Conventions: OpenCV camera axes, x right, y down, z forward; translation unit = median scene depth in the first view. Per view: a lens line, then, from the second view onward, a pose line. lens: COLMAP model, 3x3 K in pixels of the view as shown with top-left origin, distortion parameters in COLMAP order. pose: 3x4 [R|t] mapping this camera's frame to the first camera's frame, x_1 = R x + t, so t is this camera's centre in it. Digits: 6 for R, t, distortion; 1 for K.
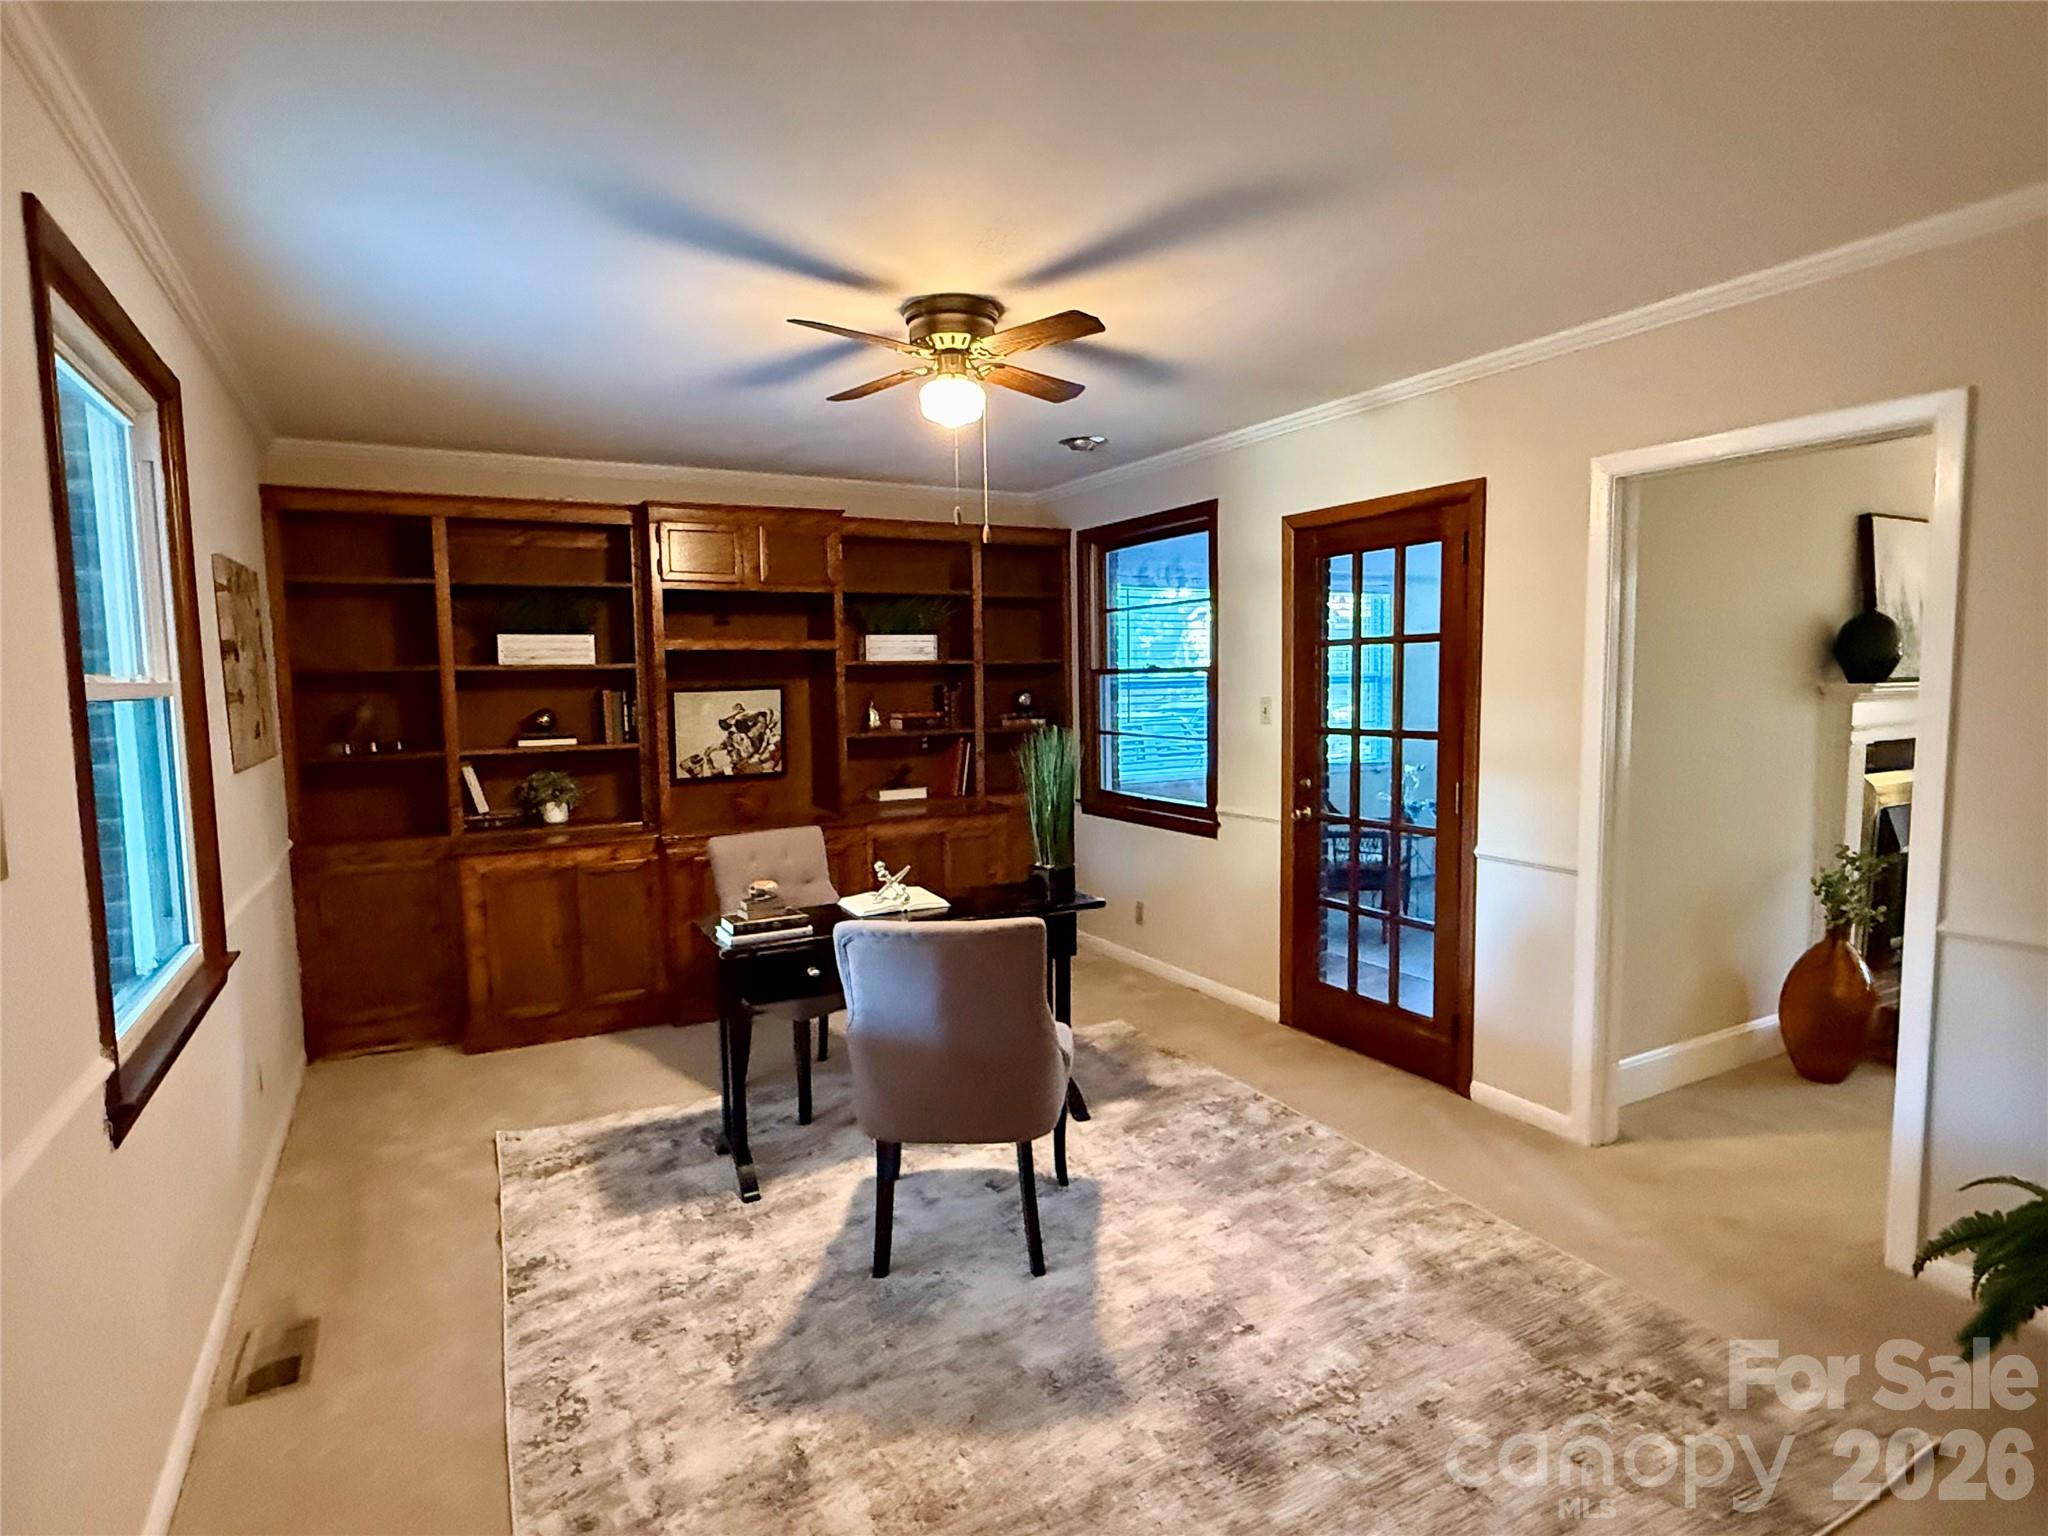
lens RADIAL K [[1084.0, 0, 1024.0], [0, 1084.0, 768.0], [0, 0, 1]] dist [0.000569, 0.000051]
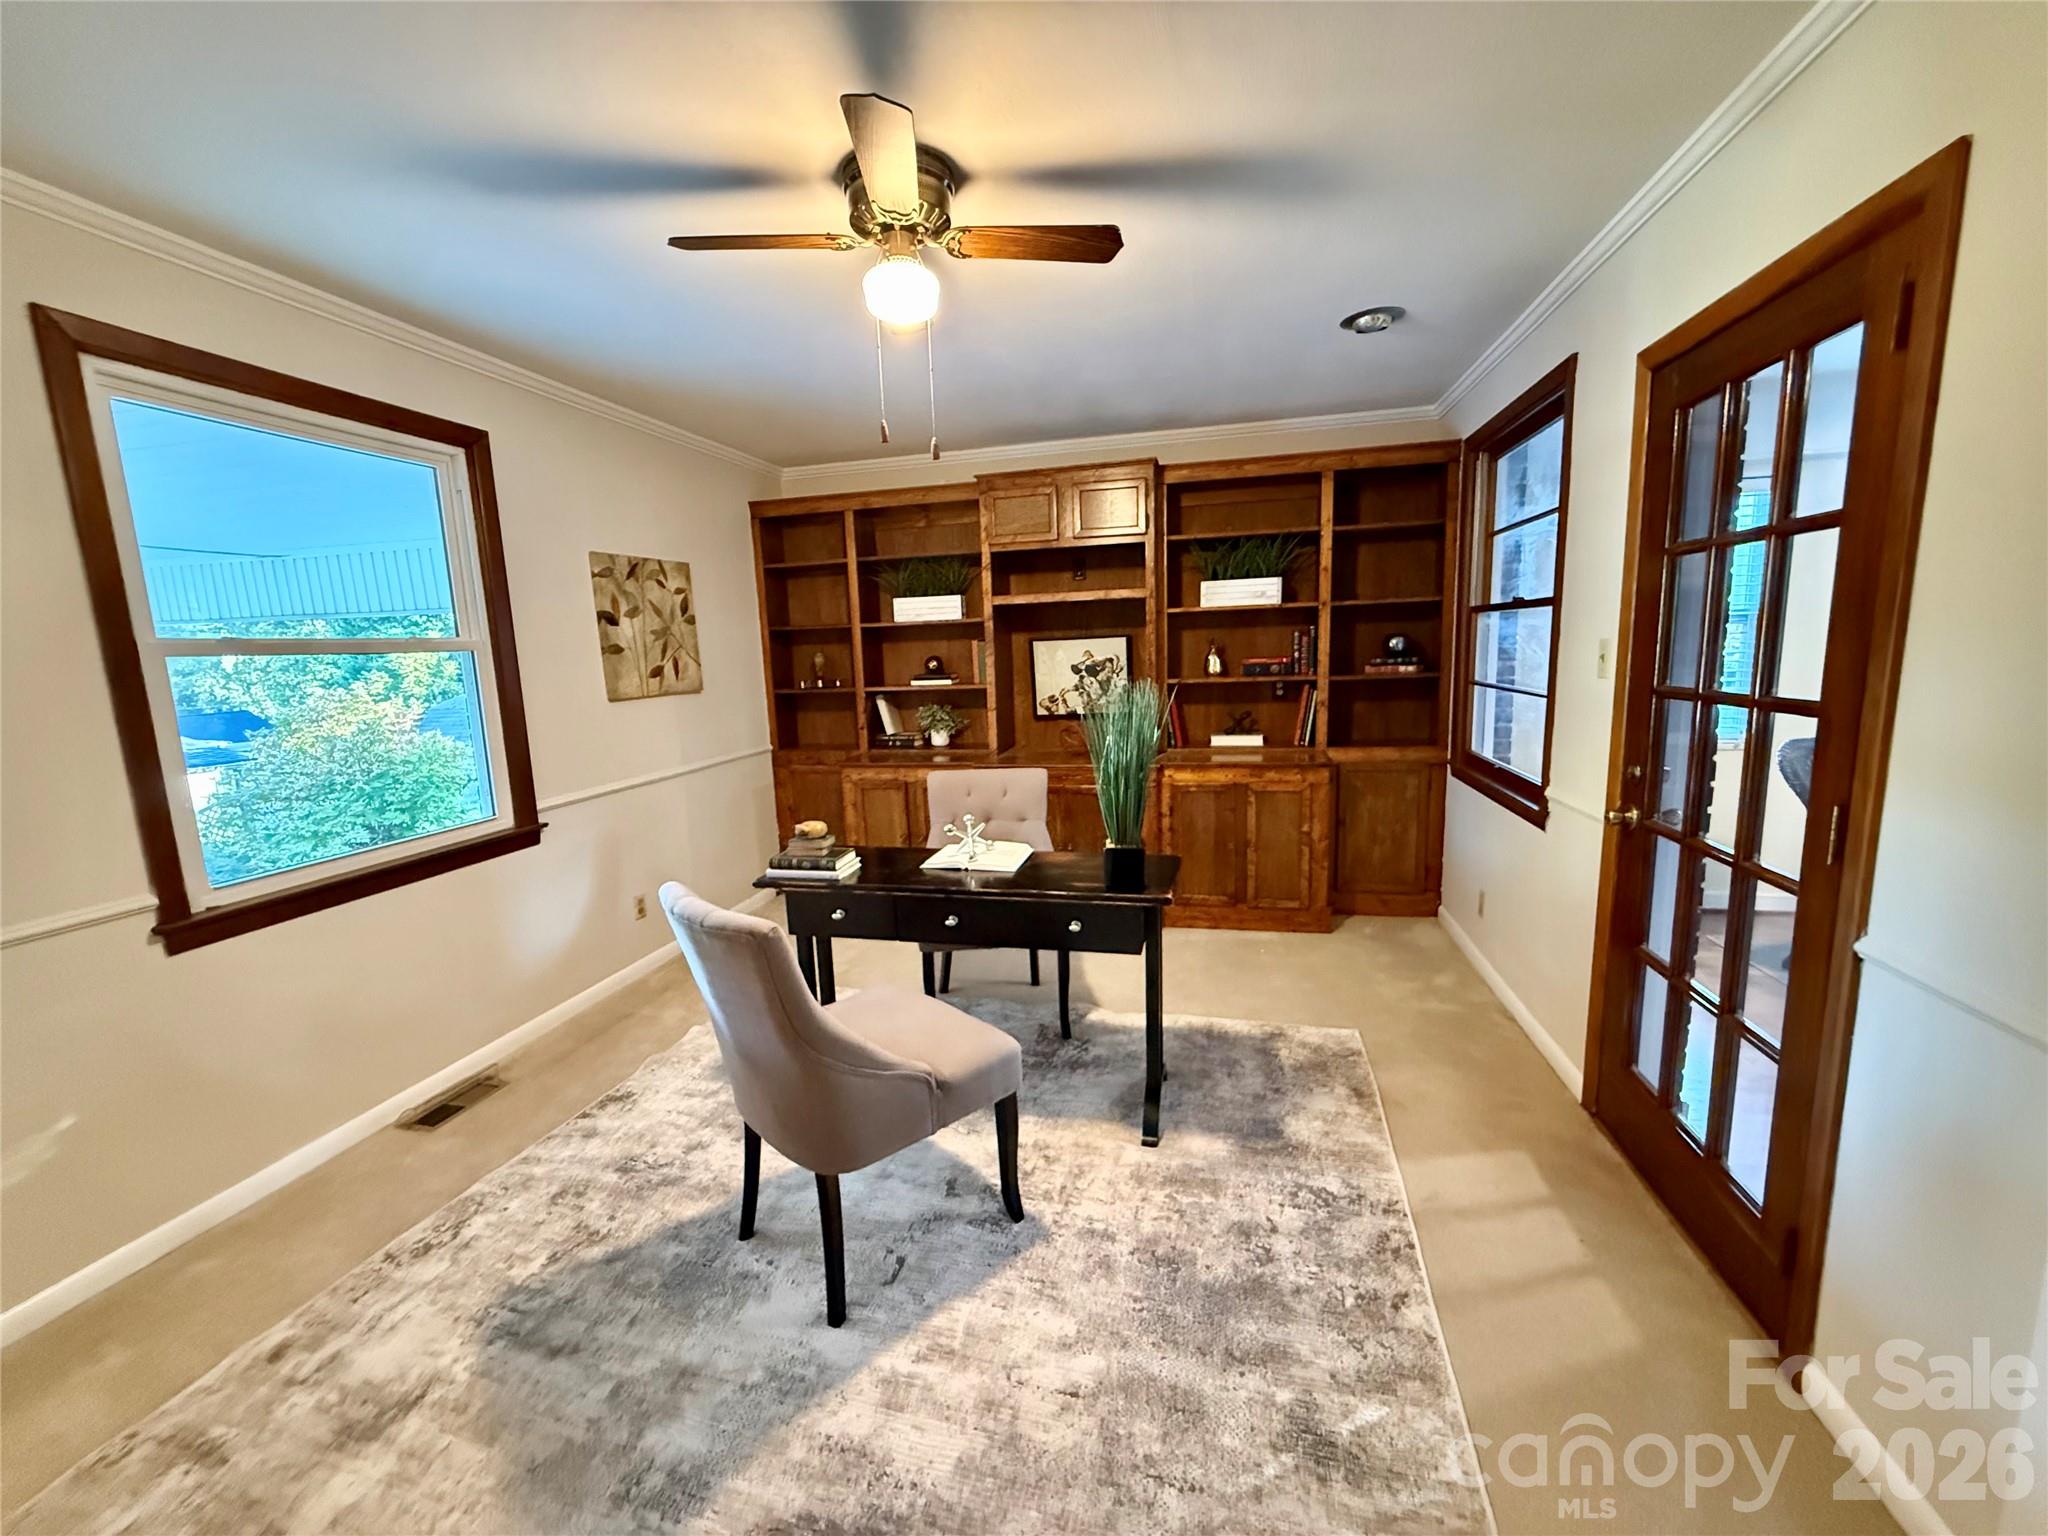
lens RADIAL K [[809.8, 0, 1024.0], [0, 809.8, 768.0], [0, 0, 1]] dist [-0.001596, -0.000744]
pose [[0.741037, 0.091747, -0.665167, 0.297538], [-0.032462, 0.994358, 0.100988, -0.024167], [0.670679, -0.053243, 0.739834, 0.376787]]
